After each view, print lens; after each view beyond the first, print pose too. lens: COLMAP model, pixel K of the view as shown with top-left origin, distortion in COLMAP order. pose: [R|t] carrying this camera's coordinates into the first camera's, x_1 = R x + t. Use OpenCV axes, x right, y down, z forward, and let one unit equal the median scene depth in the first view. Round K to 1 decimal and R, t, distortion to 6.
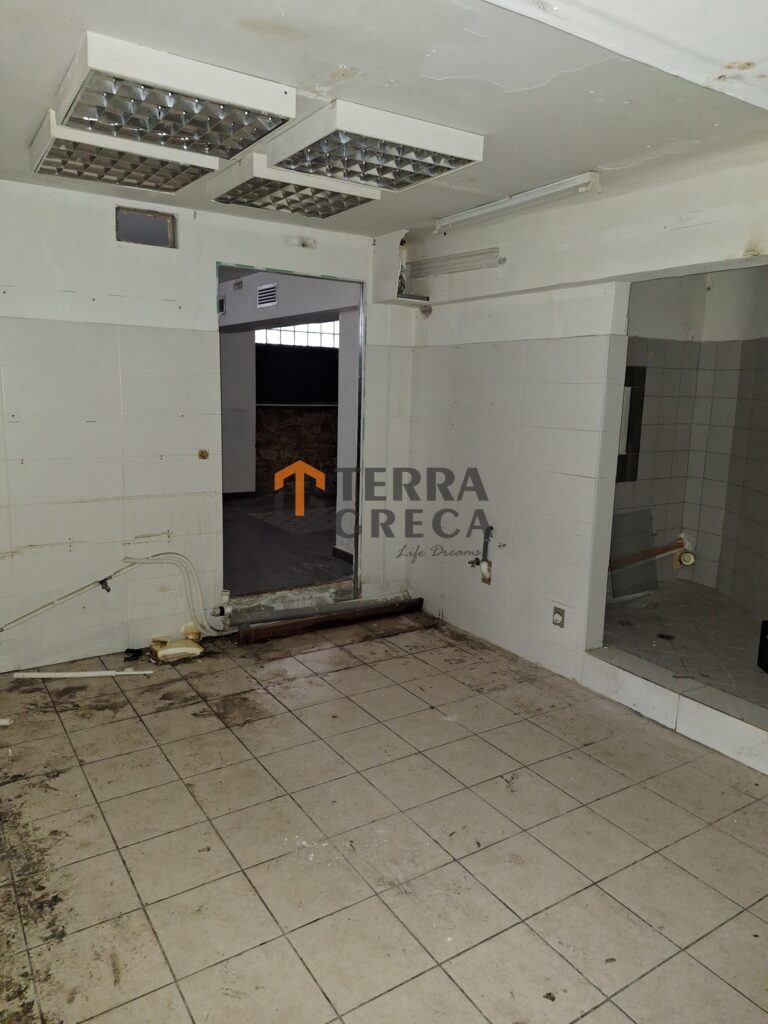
lens RADIAL K [[709.0, 0, 376.2], [0, 709.0, 504.5], [0, 0, 1]] dist [0.093616, -0.099384]
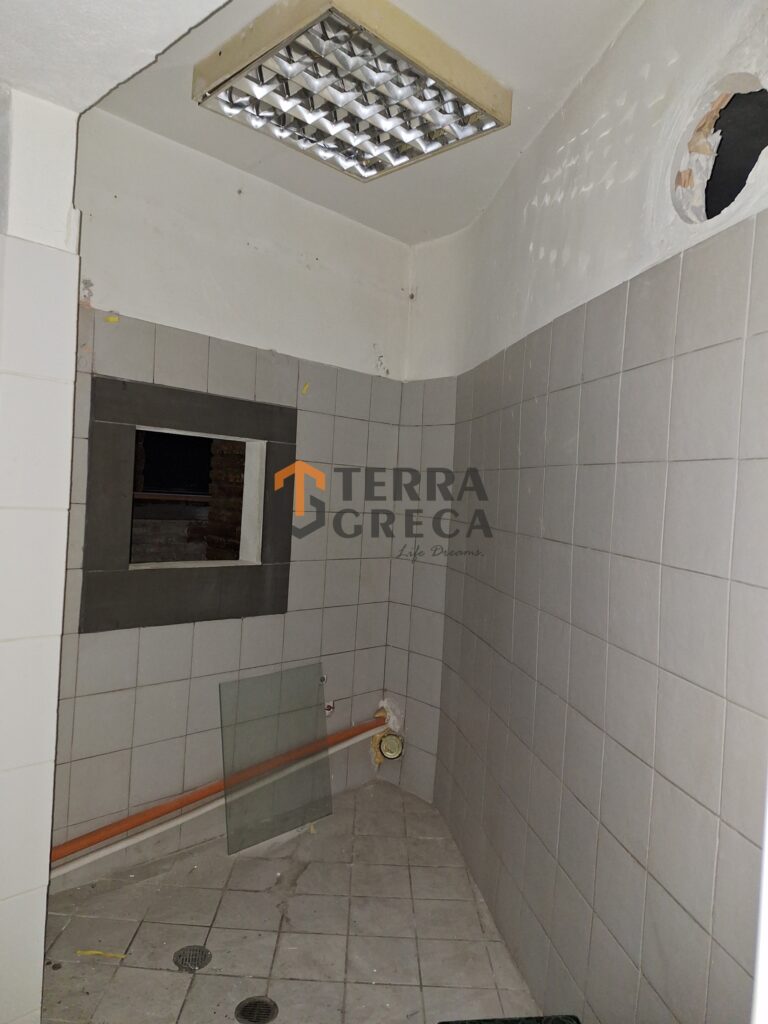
lens RADIAL K [[709.0, 0, 361.7], [0, 709.0, 513.2], [0, 0, 1]] dist [0.093616, -0.099384]
pose [[0.978277, 0.024540, 0.205846, 0.419037], [0.002994, 0.991193, -0.132392, -0.049427], [-0.207282, 0.130132, 0.969587, 0.620893]]
